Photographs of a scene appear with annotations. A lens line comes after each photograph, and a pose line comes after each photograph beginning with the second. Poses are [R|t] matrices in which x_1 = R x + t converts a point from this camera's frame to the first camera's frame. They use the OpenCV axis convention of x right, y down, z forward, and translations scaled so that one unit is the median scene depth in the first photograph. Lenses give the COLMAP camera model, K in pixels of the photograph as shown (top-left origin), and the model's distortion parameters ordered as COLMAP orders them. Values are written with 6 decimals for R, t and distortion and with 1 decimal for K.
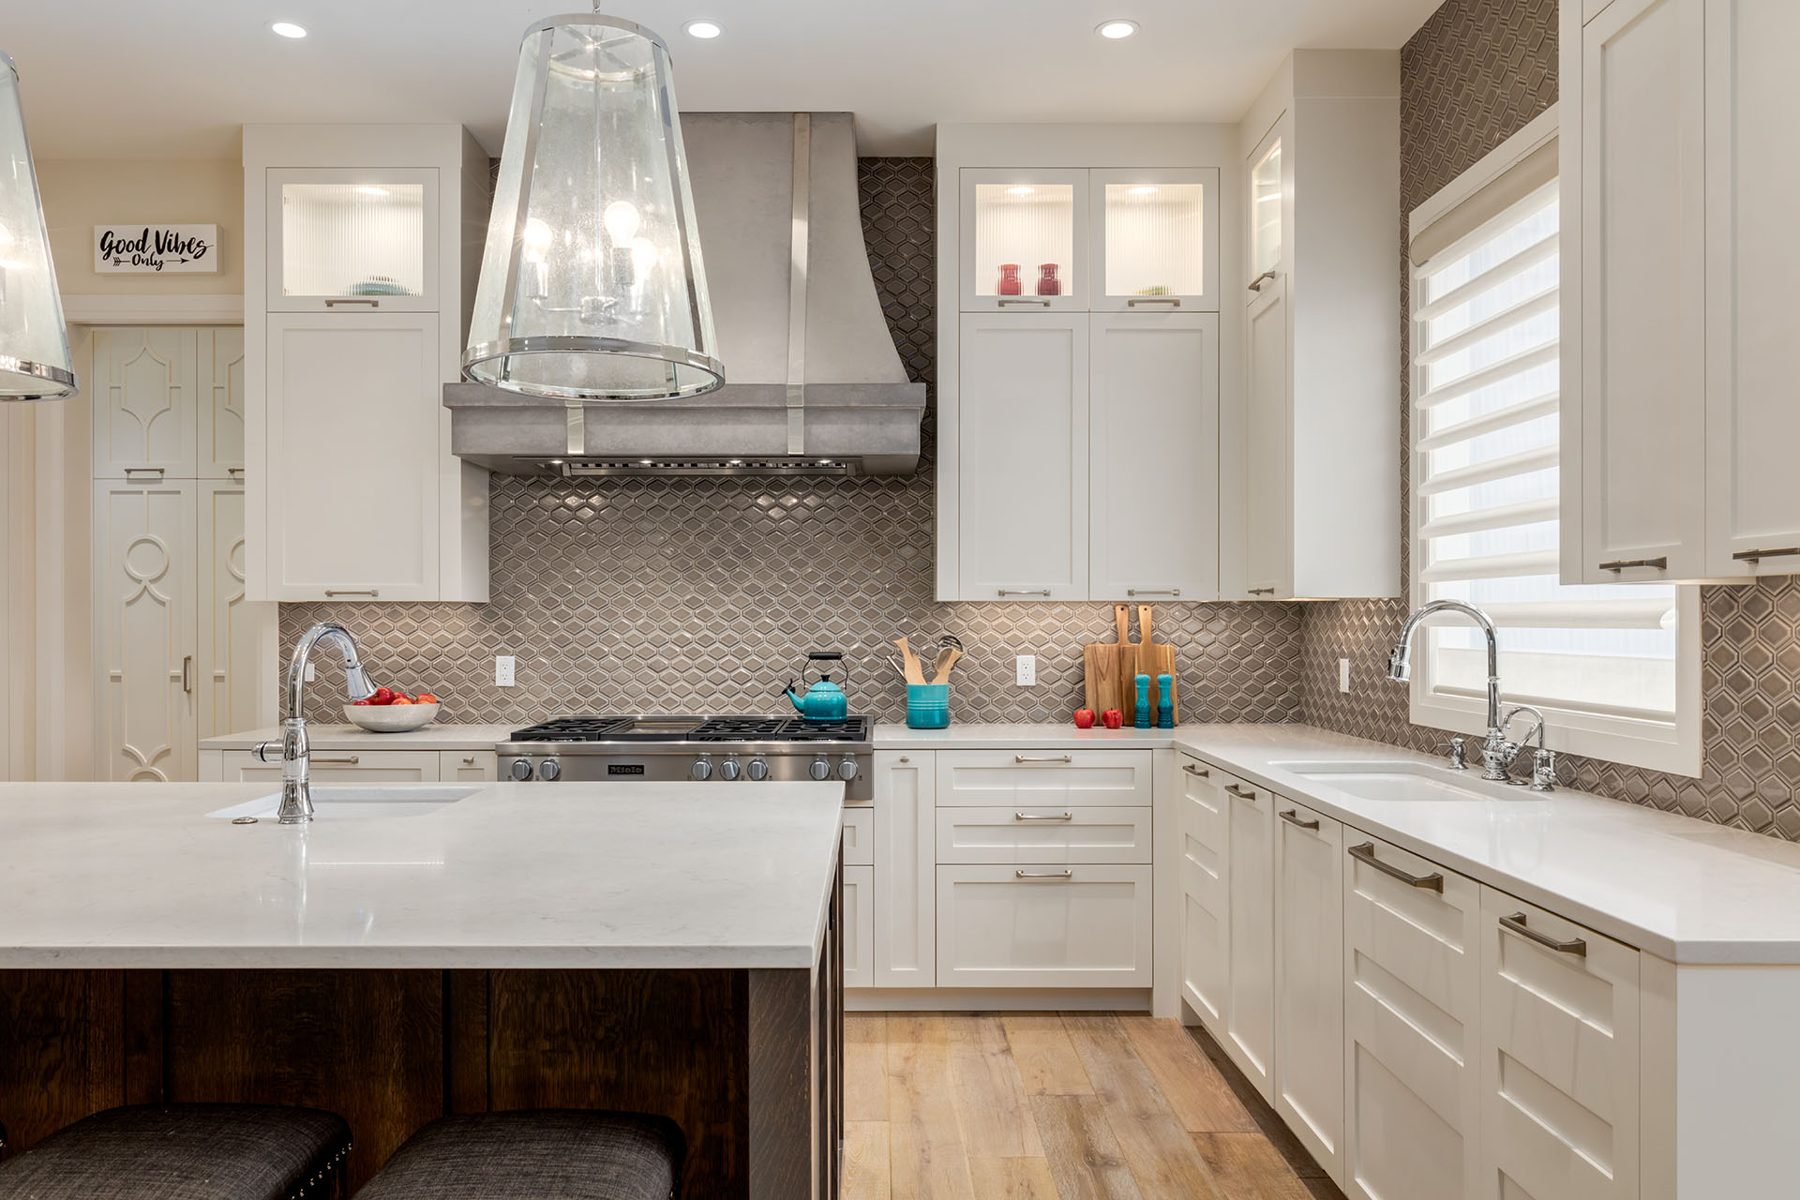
lens RADIAL K [[1304.8, 0, 900.2], [0, 1304.8, 617.6], [0, 0, 1]] dist [-0.002148, 0.008444]
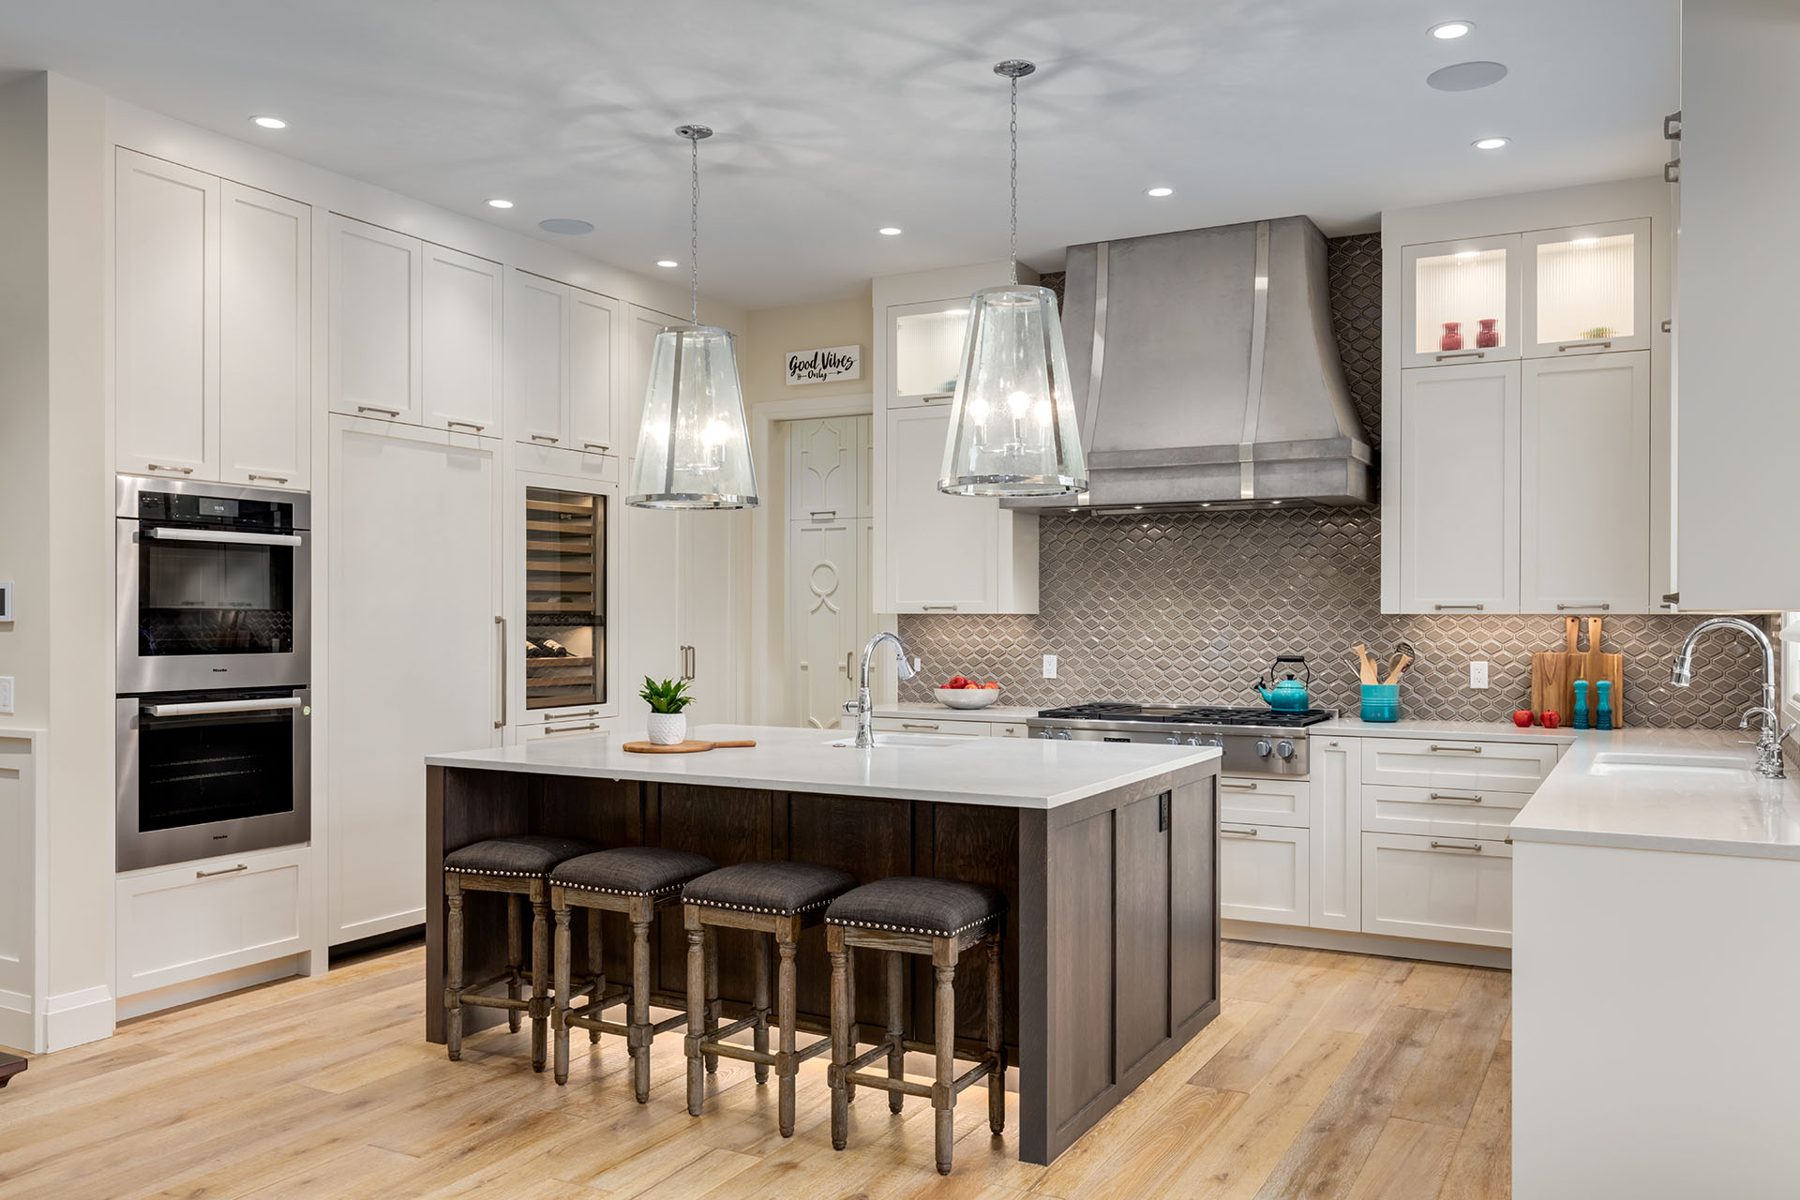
lens RADIAL K [[1370.6, 0, 899.1], [0, 1370.6, 610.8], [0, 0, 1]] dist [0.032022, -0.000878]
pose [[0.882653, -0.000250, -0.470025, 0.226473], [-0.002194, 0.999987, -0.004652, -0.008793], [0.470020, 0.005138, 0.882641, -0.306482]]
